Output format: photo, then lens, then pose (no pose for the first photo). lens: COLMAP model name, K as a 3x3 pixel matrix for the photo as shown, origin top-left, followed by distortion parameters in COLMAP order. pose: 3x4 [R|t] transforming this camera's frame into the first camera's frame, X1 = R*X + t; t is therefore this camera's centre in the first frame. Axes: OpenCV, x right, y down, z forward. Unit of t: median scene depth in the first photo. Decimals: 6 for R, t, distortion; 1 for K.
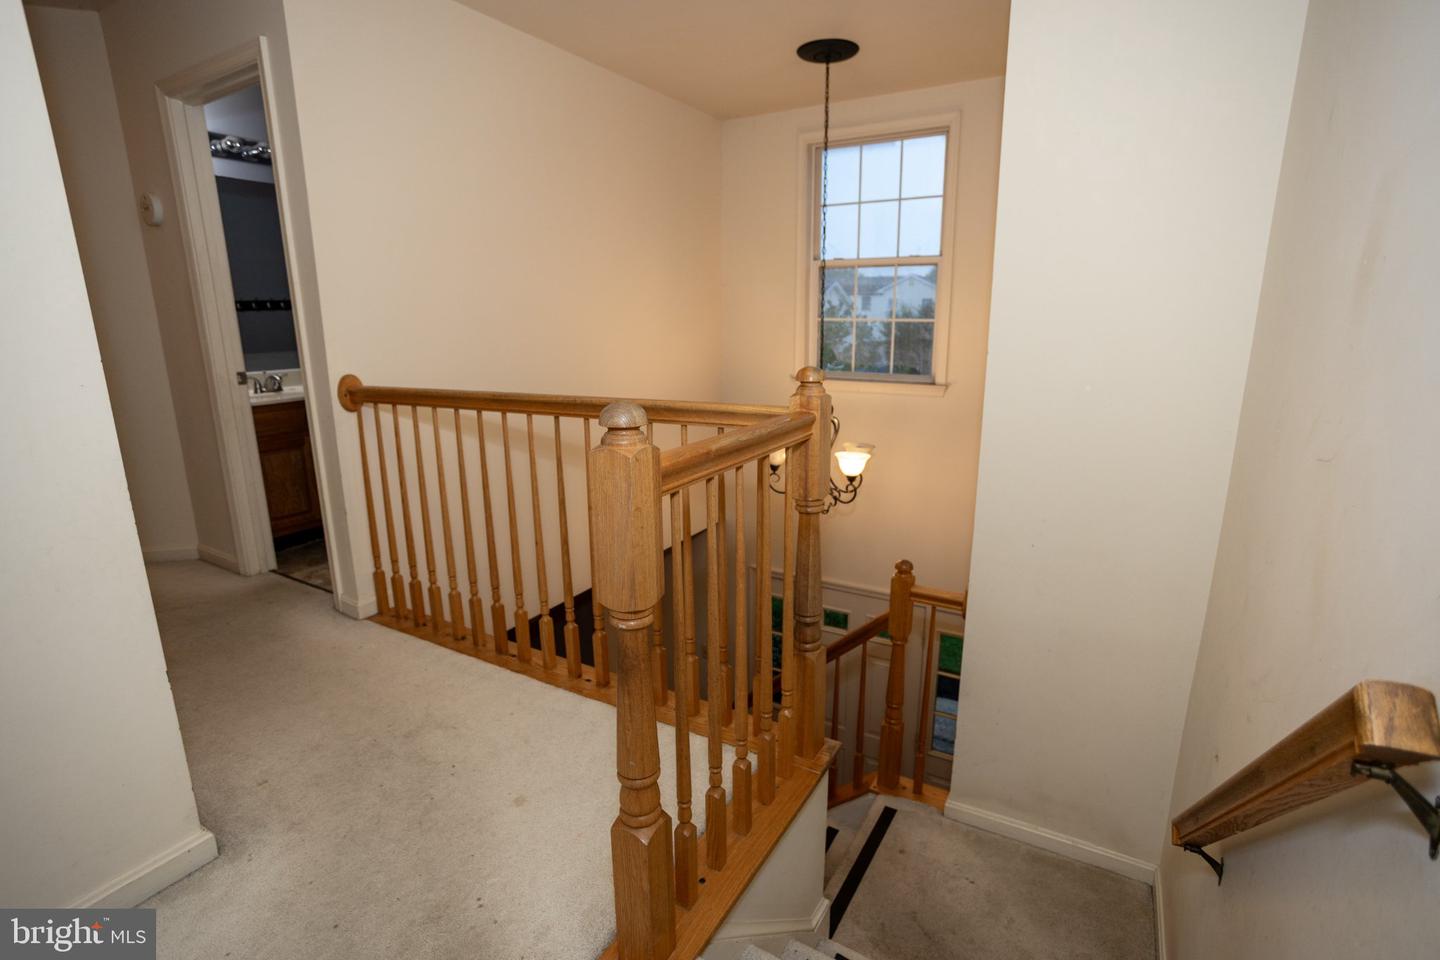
lens RADIAL K [[683.5, 0, 718.9], [0, 683.5, 476.4], [0, 0, 1]] dist [-0.059483, 0.029450]
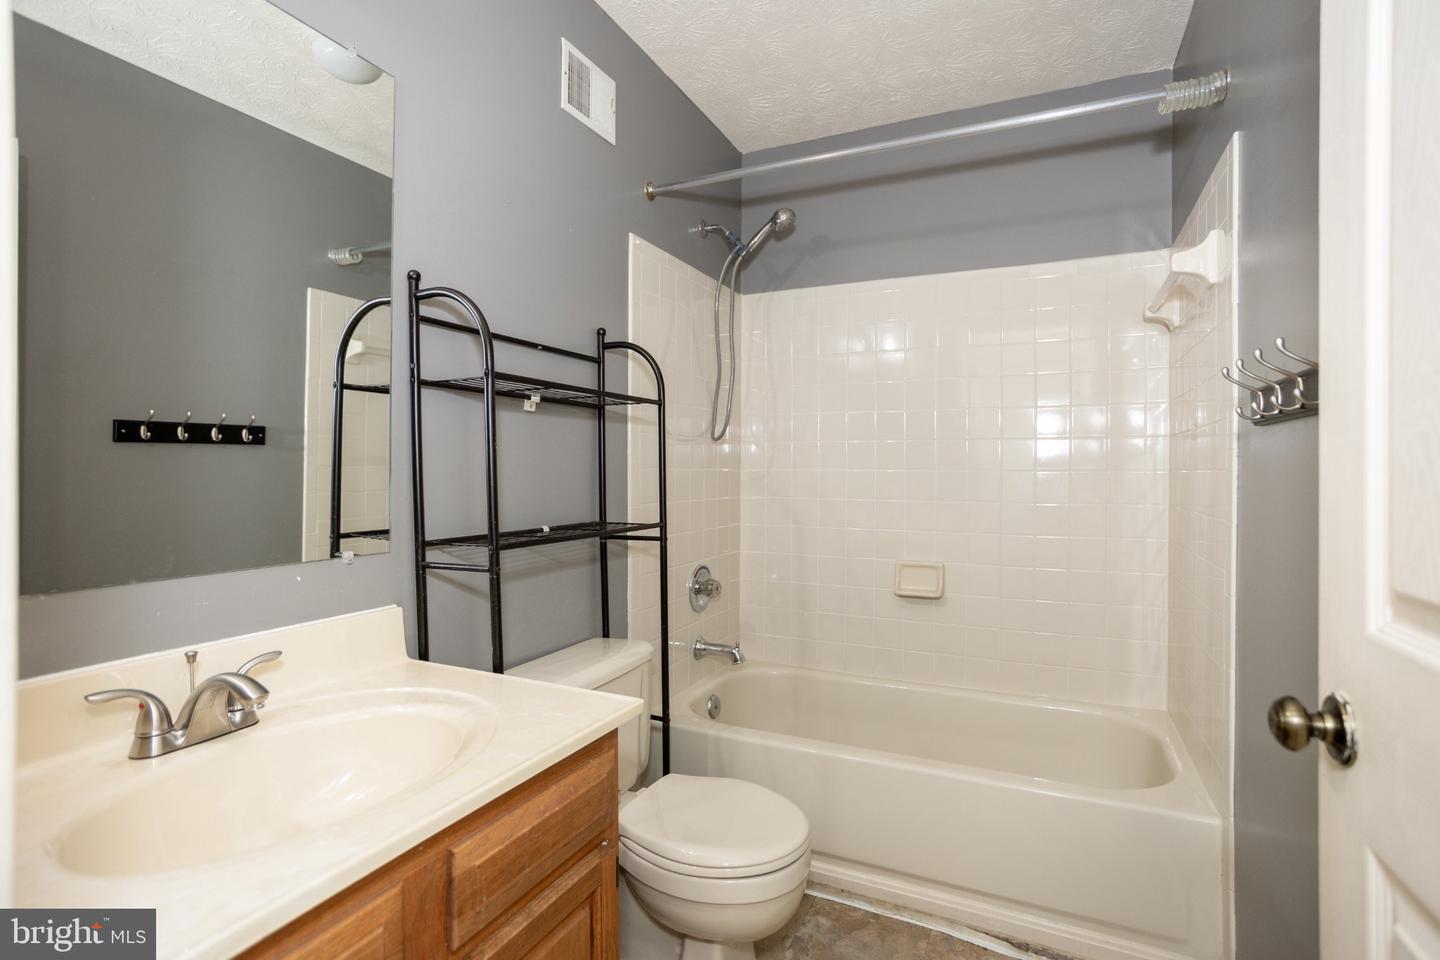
lens RADIAL K [[683.5, 0, 718.9], [0, 683.5, 476.4], [0, 0, 1]] dist [-0.059483, 0.029450]
pose [[0.995941, 0.001857, 0.089993, -0.509964], [0.018457, 0.974329, -0.224369, -0.163916], [-0.088100, 0.225119, 0.970340, 0.732054]]
